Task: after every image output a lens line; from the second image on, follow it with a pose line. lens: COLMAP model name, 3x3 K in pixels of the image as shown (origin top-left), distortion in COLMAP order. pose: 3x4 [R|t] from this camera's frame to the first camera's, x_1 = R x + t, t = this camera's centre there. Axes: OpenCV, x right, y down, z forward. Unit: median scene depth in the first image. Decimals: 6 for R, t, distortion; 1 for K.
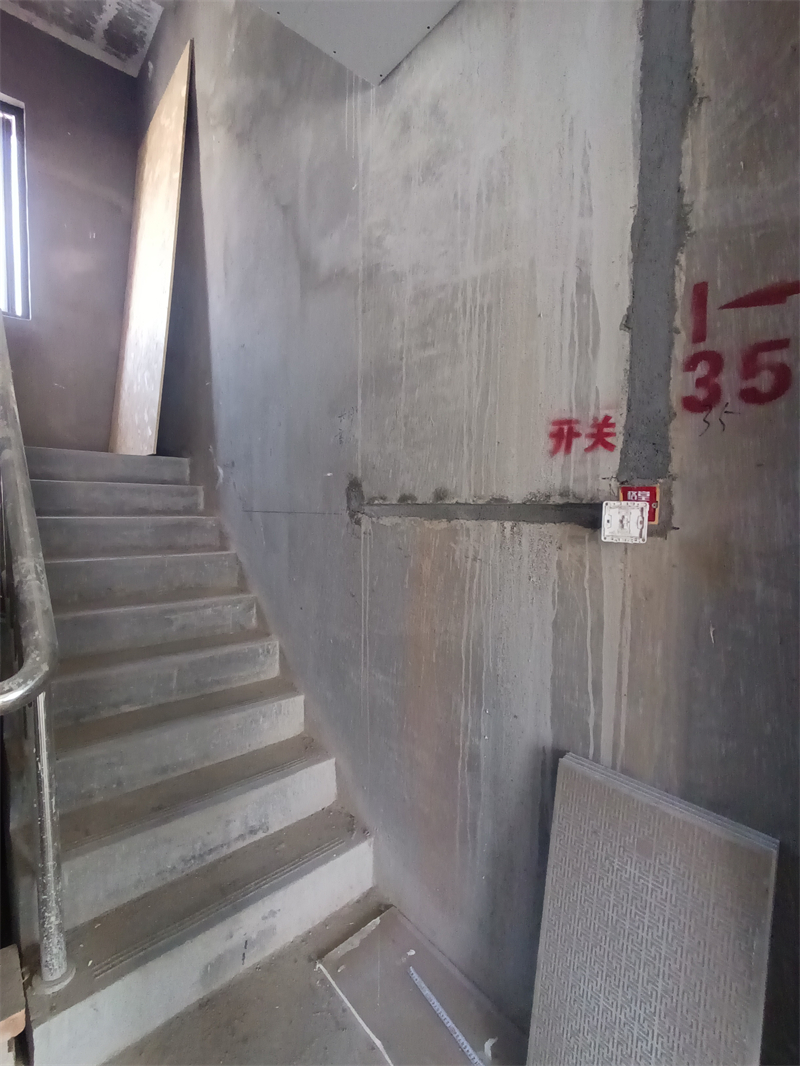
lens RADIAL K [[490.2, 0, 404.3], [0, 490.2, 537.4], [0, 0, 1]] dist [0.004165, -0.002985]
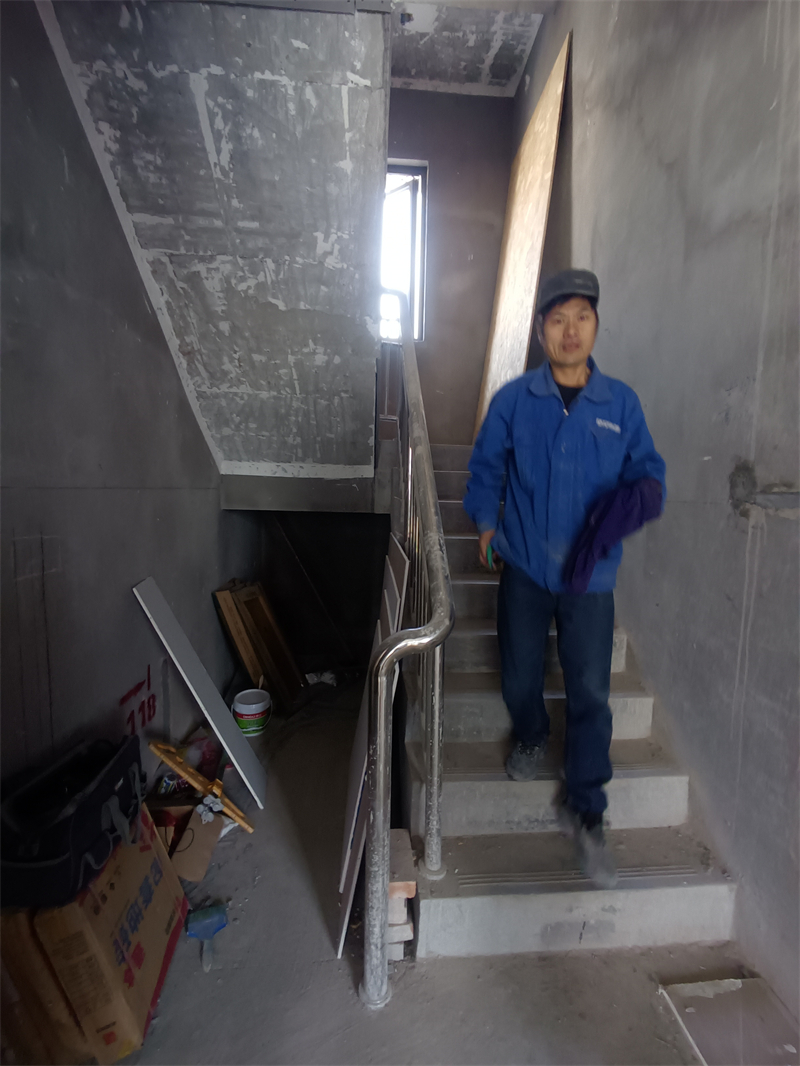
lens RADIAL K [[490.2, 0, 405.9], [0, 490.2, 536.8], [0, 0, 1]] dist [0.004165, -0.002985]
pose [[0.797050, 0.064315, -0.600479, -0.063484], [-0.050473, 0.997929, 0.039889, 0.005808], [0.601801, -0.001485, 0.798645, -0.032458]]
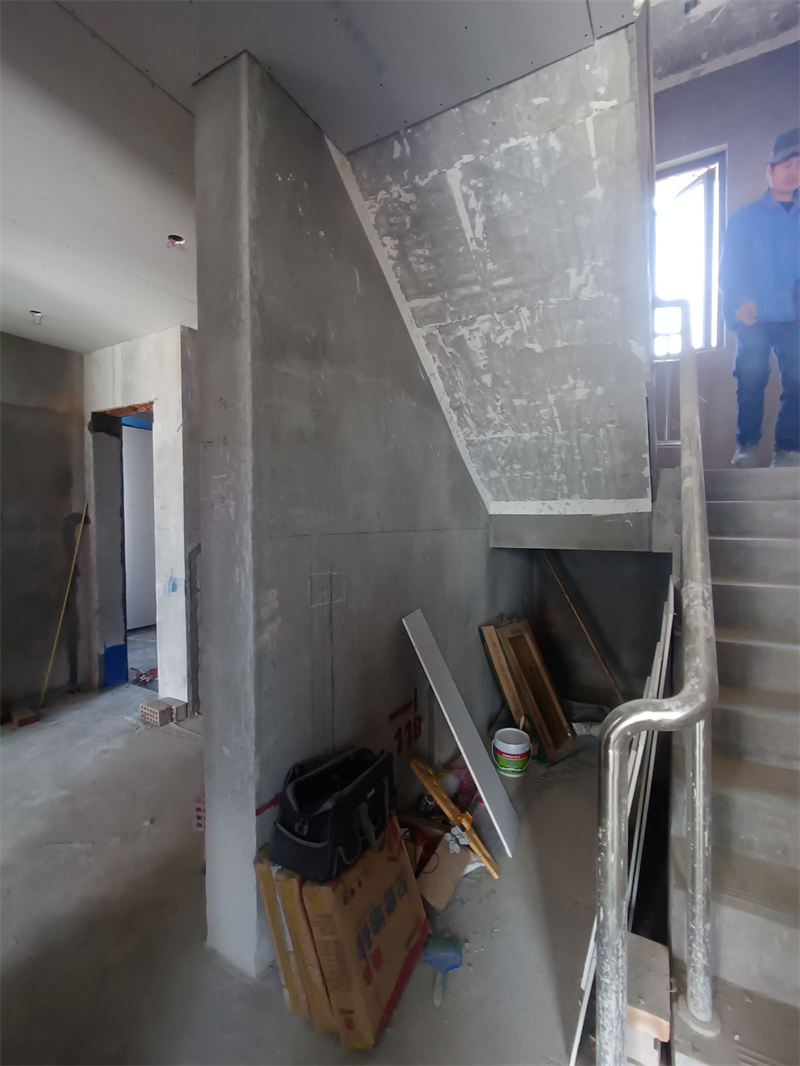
lens RADIAL K [[490.2, 0, 401.7], [0, 490.2, 538.6], [0, 0, 1]] dist [0.004165, -0.002985]
pose [[0.339646, 0.020066, -0.940339, -0.014006], [-0.050279, 0.998730, 0.003151, -0.019124], [0.939208, 0.046210, 0.340224, 0.061996]]
